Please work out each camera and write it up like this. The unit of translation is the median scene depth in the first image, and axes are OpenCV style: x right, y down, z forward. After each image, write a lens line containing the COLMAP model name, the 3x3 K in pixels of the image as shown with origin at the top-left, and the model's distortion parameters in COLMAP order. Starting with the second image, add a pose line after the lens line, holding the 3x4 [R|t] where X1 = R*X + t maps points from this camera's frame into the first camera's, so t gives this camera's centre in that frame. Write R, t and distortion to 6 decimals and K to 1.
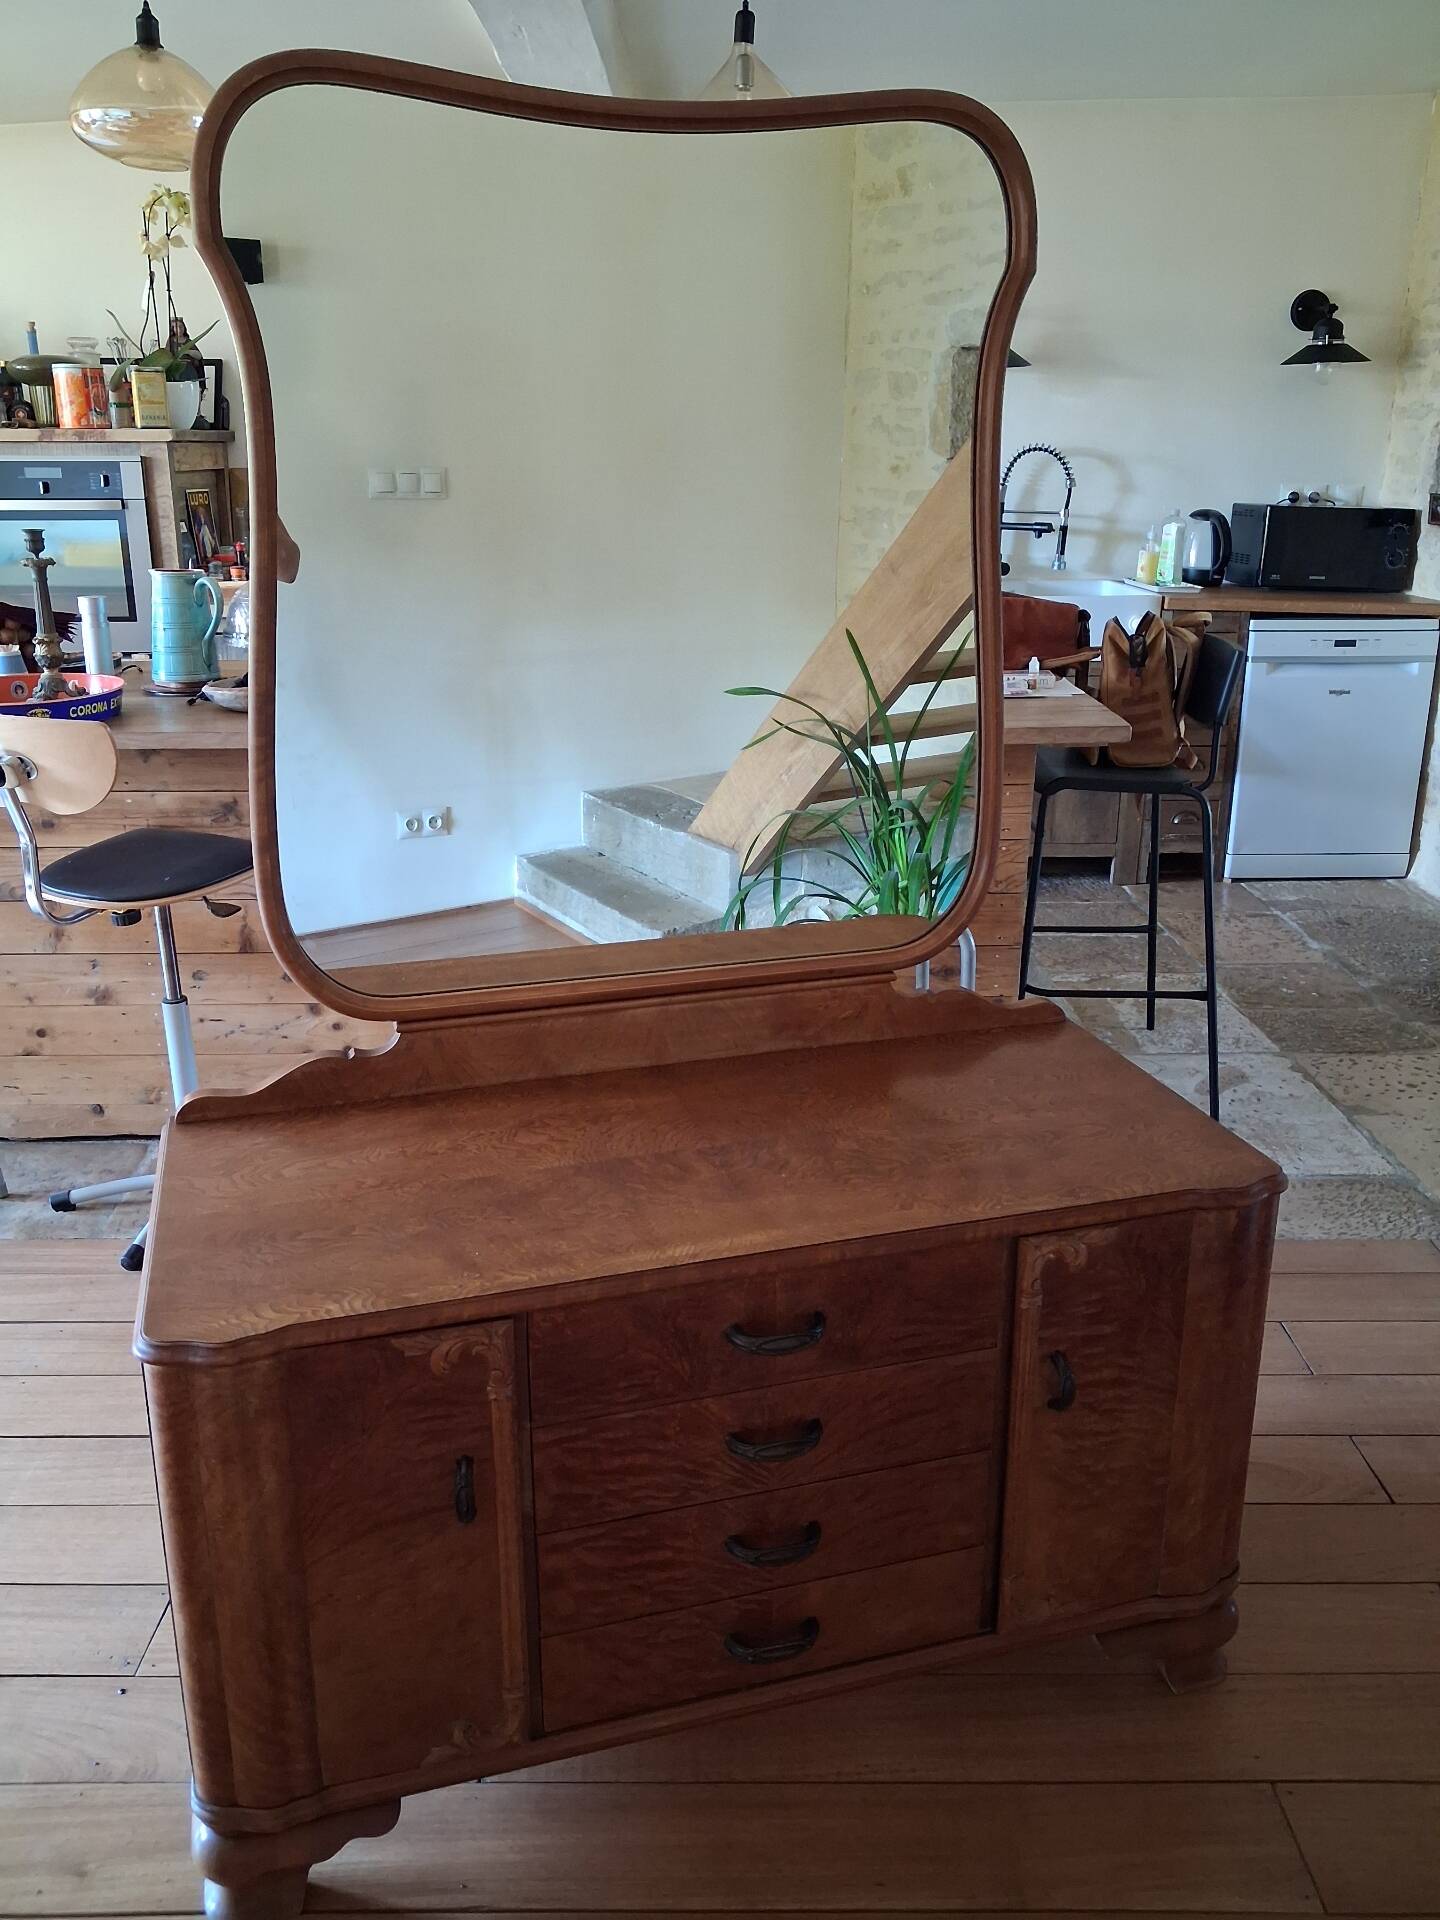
lens RADIAL K [[1473.8, 0, 712.3], [0, 1473.8, 914.9], [0, 0, 1]] dist [0.043021, -0.057254]
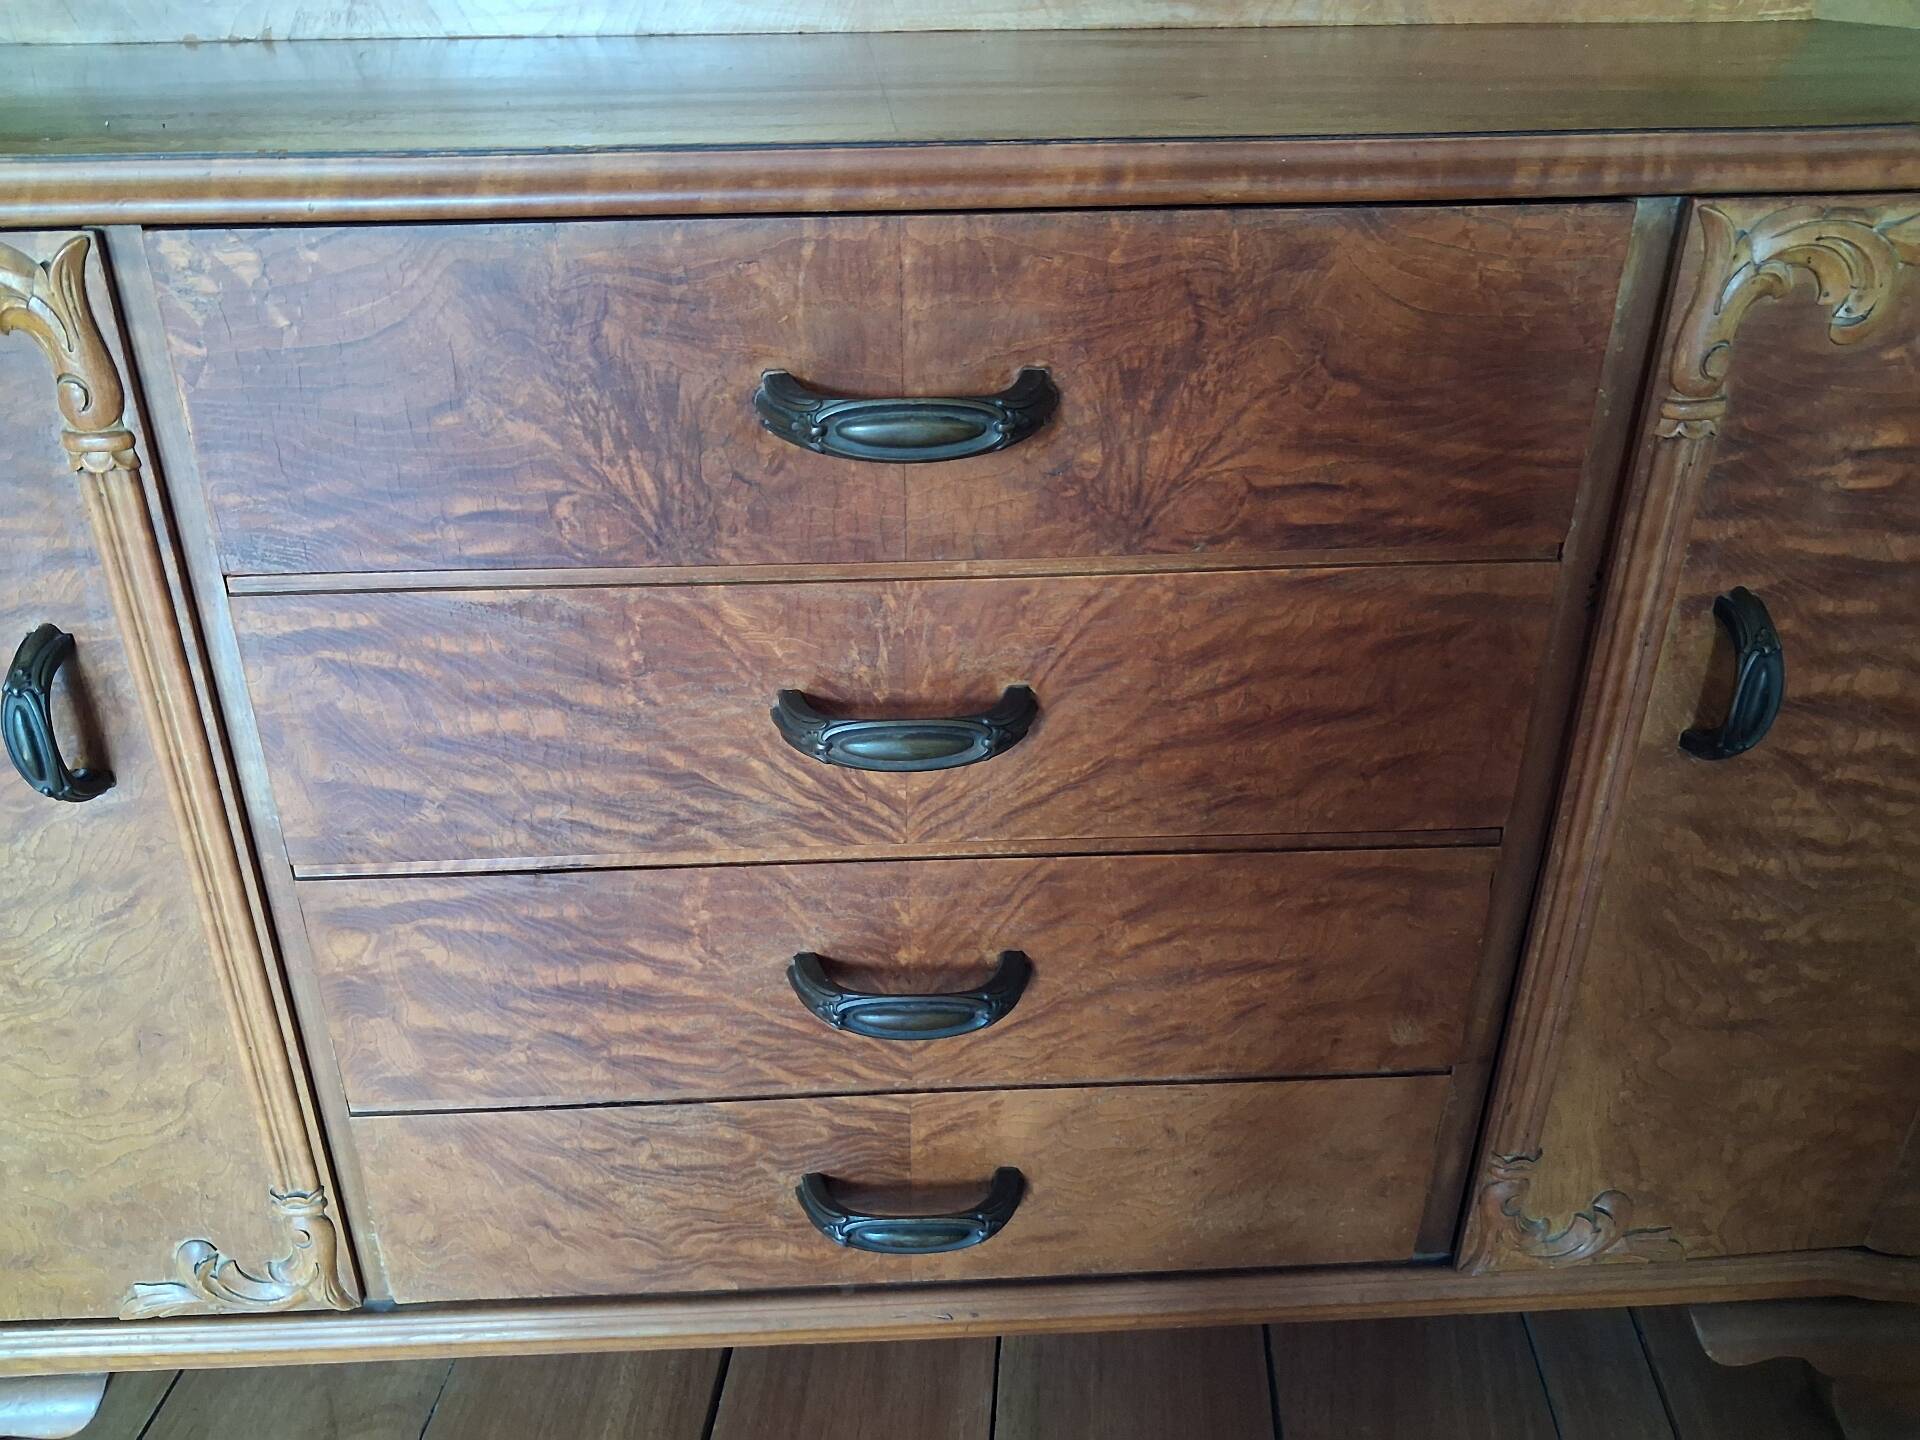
lens RADIAL K [[1473.8, 0, 919.7], [0, 1473.8, 710.9], [0, 0, 1]] dist [0.043021, -0.057254]
pose [[0.973852, 0.100357, -0.203814, 0.114611], [-0.062756, 0.981068, 0.183213, 0.262972], [0.218342, -0.165632, 0.961713, 0.596454]]
